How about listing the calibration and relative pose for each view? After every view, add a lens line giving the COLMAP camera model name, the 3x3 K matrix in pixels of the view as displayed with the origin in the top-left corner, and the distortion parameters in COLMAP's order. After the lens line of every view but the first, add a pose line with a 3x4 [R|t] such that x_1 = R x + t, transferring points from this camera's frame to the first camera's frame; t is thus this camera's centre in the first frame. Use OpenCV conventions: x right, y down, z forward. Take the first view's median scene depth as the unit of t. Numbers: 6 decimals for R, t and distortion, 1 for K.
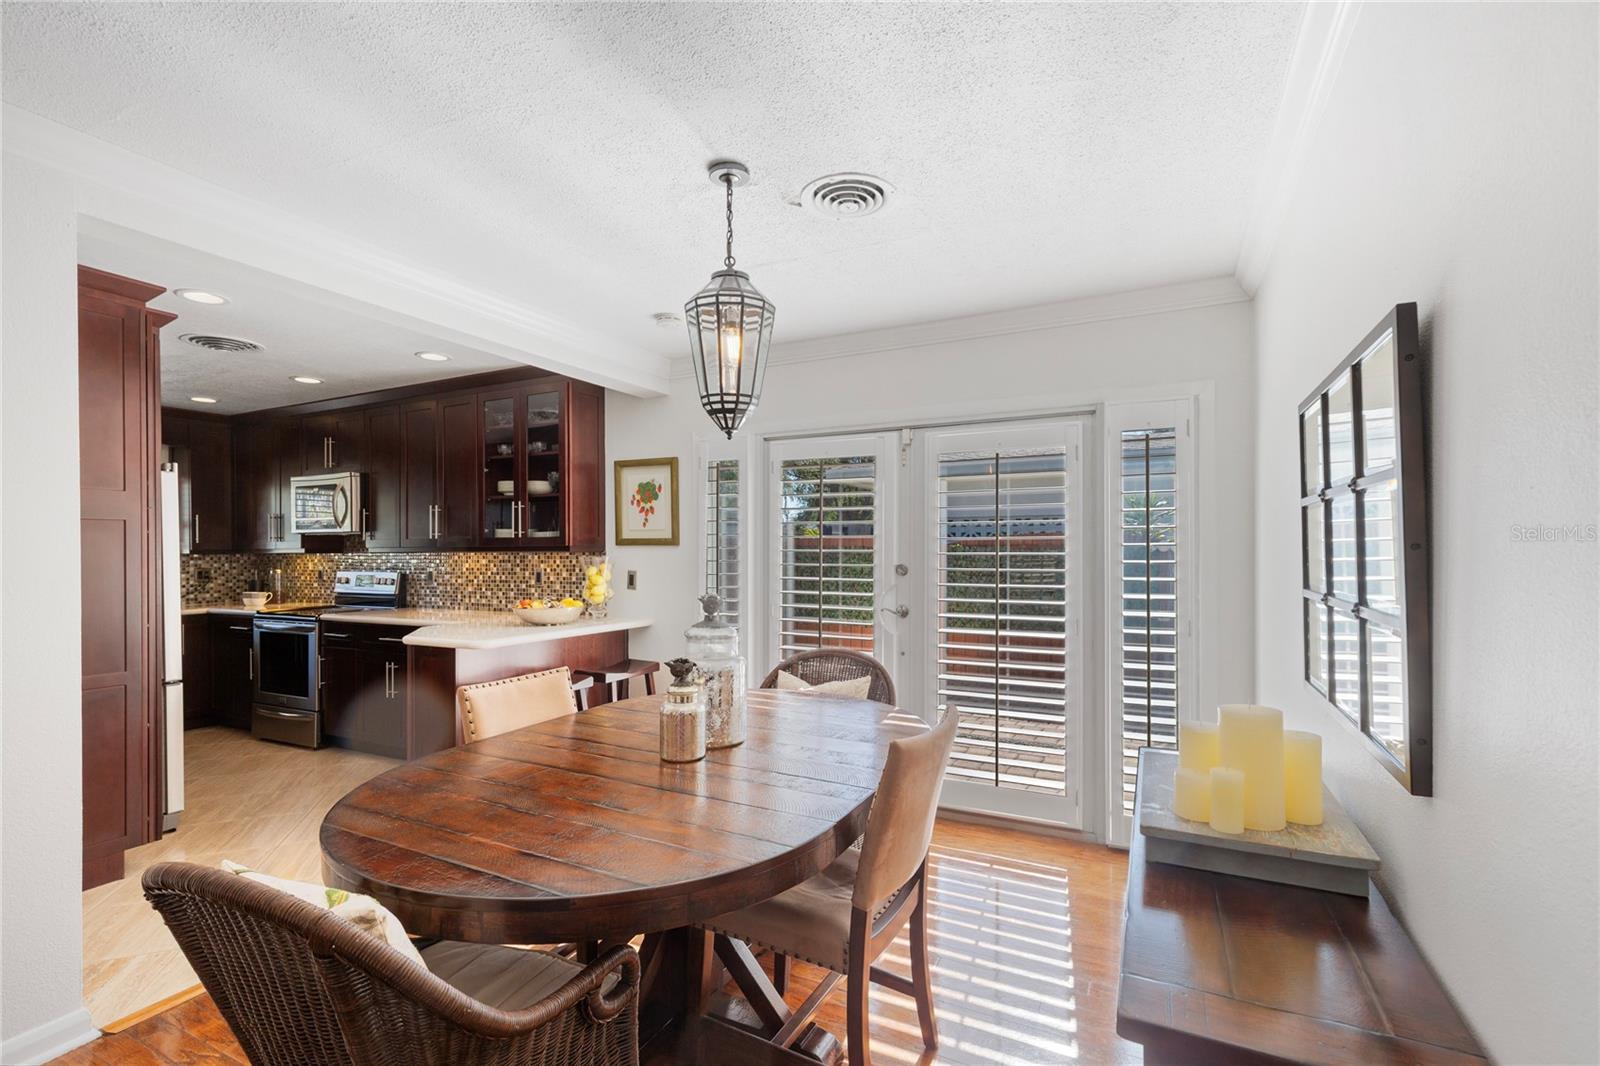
lens RADIAL K [[730.0, 0, 795.5], [0, 730.0, 556.8], [0, 0, 1]] dist [0.009282, -0.000986]
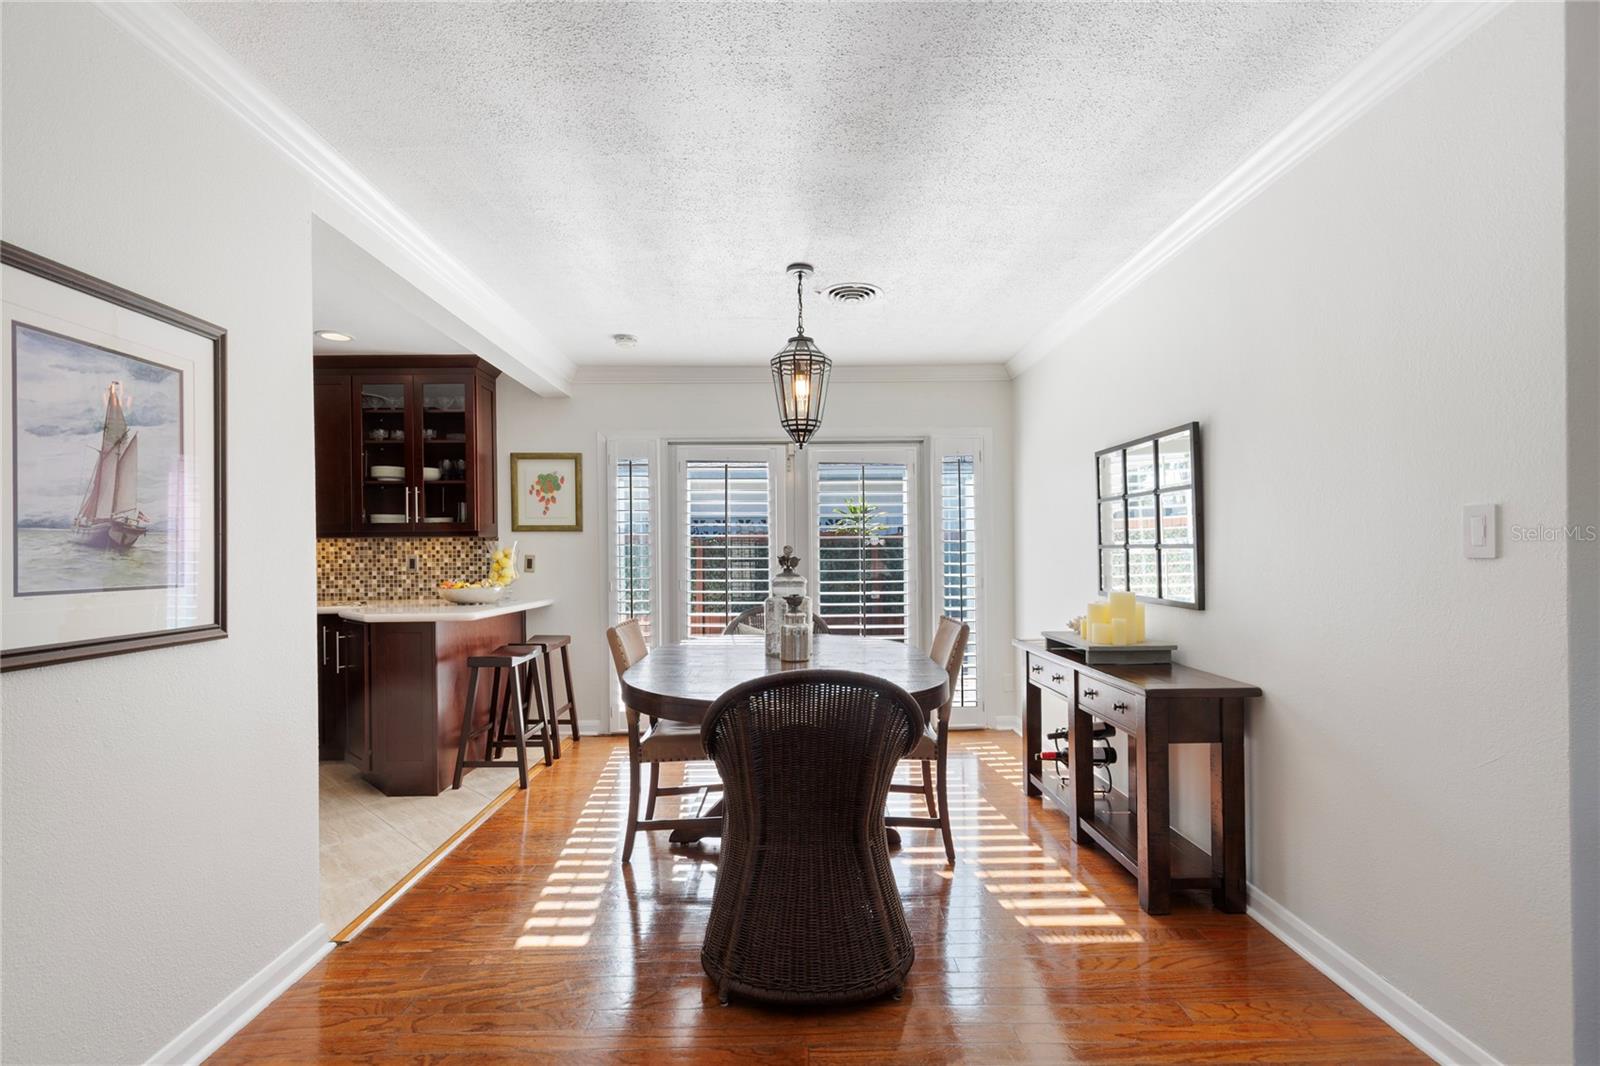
lens RADIAL K [[730.0, 0, 800.9], [0, 730.0, 554.6], [0, 0, 1]] dist [0.009282, -0.000986]
pose [[0.886259, -0.006171, 0.463149, -0.351165], [0.010129, 0.999930, -0.006059, 0.027529], [-0.463080, 0.010061, 0.886260, -0.140615]]
